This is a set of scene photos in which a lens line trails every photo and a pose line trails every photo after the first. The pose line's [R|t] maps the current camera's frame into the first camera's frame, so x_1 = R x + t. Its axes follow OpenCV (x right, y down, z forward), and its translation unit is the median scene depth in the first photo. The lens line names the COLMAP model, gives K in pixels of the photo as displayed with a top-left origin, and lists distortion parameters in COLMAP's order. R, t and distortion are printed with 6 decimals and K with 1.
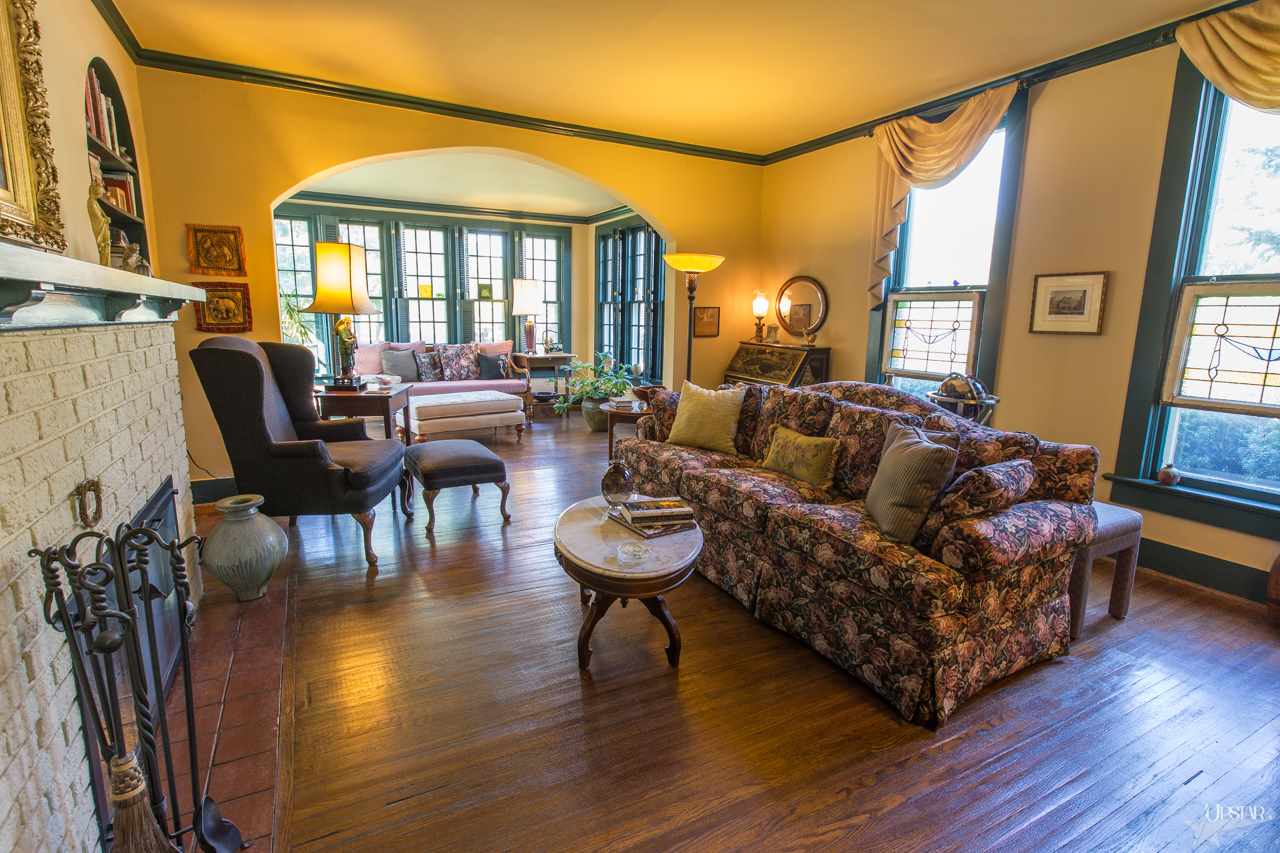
lens RADIAL K [[606.1, 0, 631.8], [0, 606.1, 426.4], [0, 0, 1]] dist [-0.002420, -0.000496]
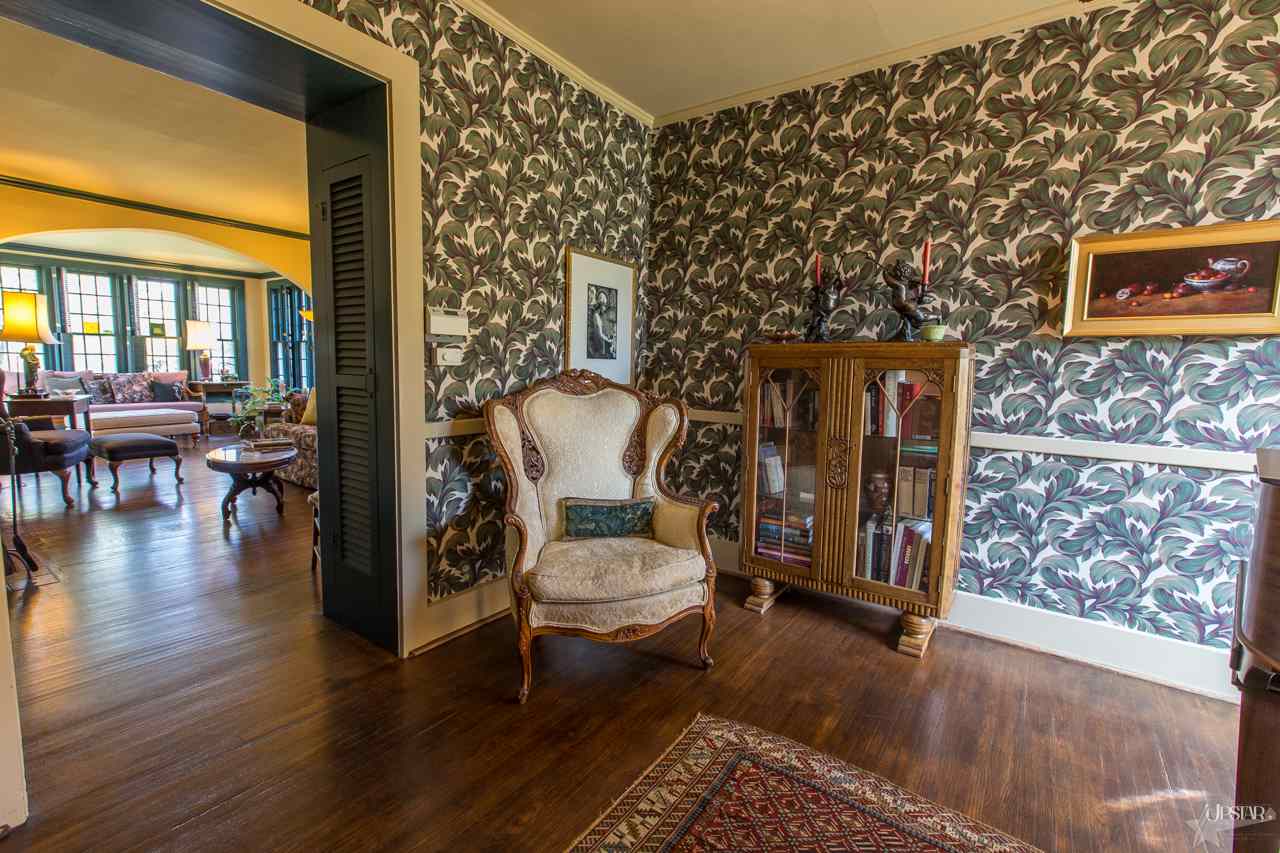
lens RADIAL K [[573.9, 0, 637.0], [0, 573.9, 425.3], [0, 0, 1]] dist [0.002184, 0.000489]
pose [[0.897116, -0.041185, 0.439871, 0.098855], [0.070779, 0.996183, -0.051082, 0.089209], [-0.436088, 0.076960, 0.896607, -0.410165]]
